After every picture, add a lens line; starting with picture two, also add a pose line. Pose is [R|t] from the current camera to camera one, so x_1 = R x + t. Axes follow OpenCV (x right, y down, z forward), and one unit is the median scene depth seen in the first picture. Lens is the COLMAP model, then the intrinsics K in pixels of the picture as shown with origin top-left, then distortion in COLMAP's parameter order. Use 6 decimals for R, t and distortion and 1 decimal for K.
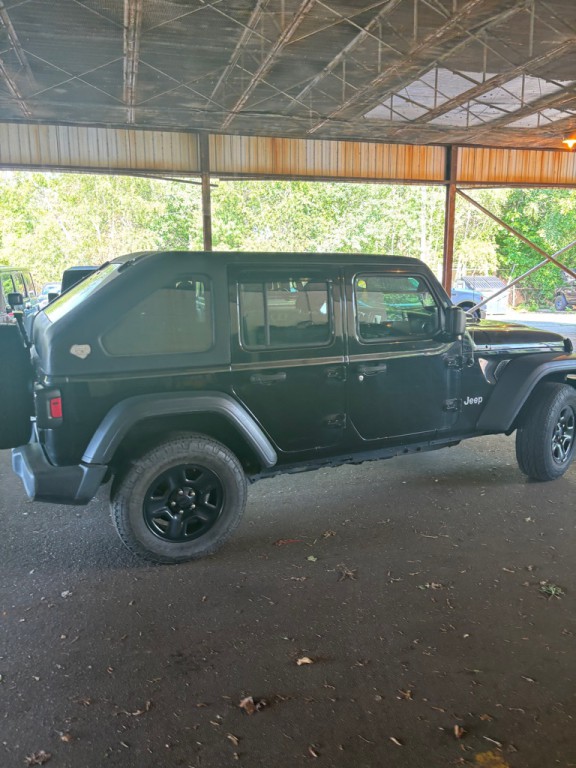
lens RADIAL K [[580.3, 0, 285.0], [0, 580.3, 381.8], [0, 0, 1]] dist [0.041438, -0.049886]
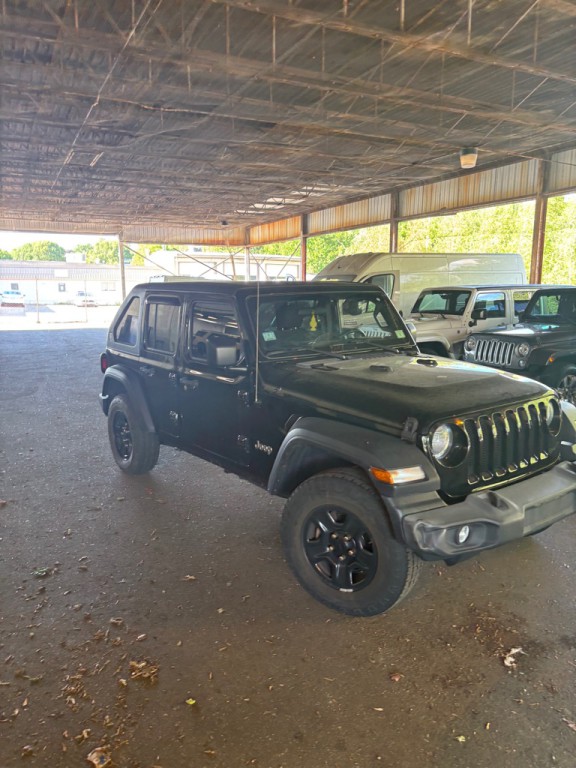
lens RADIAL K [[580.3, 0, 286.3], [0, 580.3, 388.1], [0, 0, 1]] dist [0.041438, -0.049886]
pose [[0.190905, 0.174225, -0.966023, 0.402601], [-0.182644, 0.973242, 0.139433, -0.063799], [0.964467, 0.149820, 0.217618, 0.289034]]
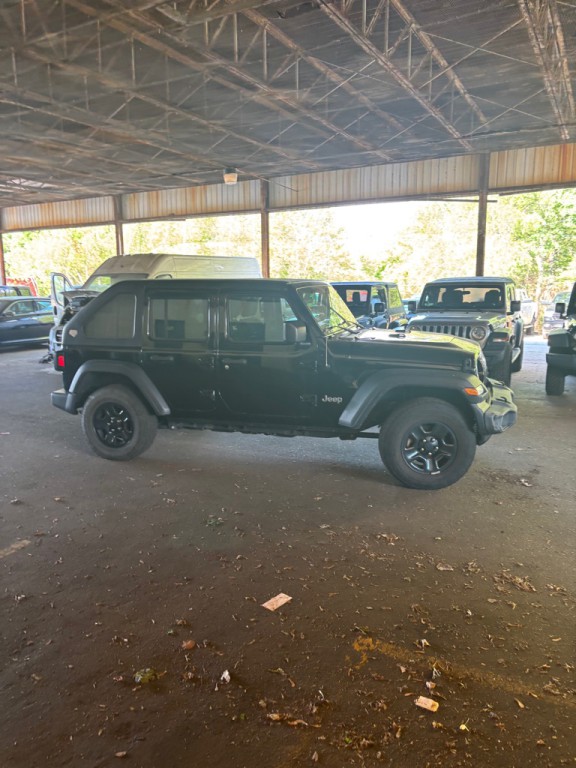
lens RADIAL K [[580.3, 0, 287.0], [0, 580.3, 380.0], [0, 0, 1]] dist [0.041438, -0.049886]
pose [[0.722620, 0.111342, -0.682219, 0.370513], [-0.123591, 0.991850, 0.030966, -0.011418], [0.680107, 0.061940, 0.730492, 0.020871]]
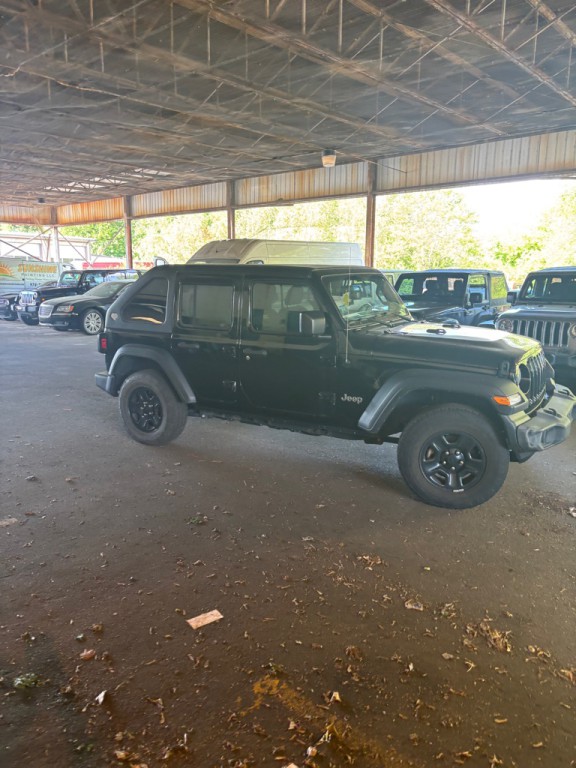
lens RADIAL K [[580.3, 0, 286.5], [0, 580.3, 381.5], [0, 0, 1]] dist [0.041438, -0.049886]
pose [[0.544161, 0.164798, -0.822636, 0.398469], [-0.164047, 0.982492, 0.088306, -0.026242], [0.822786, 0.086898, 0.561669, 0.098734]]
